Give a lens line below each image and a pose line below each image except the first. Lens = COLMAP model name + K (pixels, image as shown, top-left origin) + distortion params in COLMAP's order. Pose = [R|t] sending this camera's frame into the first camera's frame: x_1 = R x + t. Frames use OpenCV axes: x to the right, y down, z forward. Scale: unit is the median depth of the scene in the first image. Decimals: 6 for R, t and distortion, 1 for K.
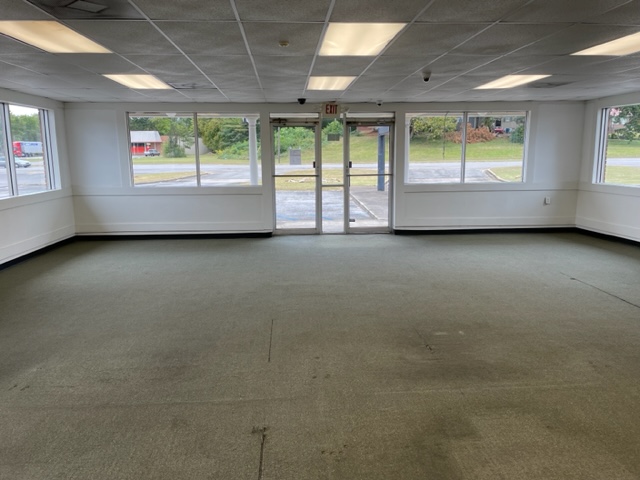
lens RADIAL K [[489.8, 0, 319.8], [0, 489.8, 236.4], [0, 0, 1]] dist [0.056196, -0.015381]
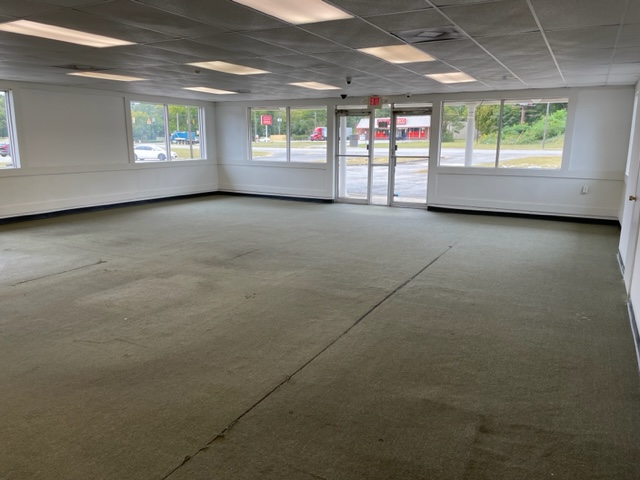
lens RADIAL K [[489.8, 0, 319.0], [0, 489.8, 240.6], [0, 0, 1]] dist [0.056196, -0.015381]
pose [[0.847136, 0.122227, -0.517129, 0.543181], [-0.102287, 0.992495, 0.067022, 0.015420], [0.521439, -0.003881, 0.853280, -0.110460]]
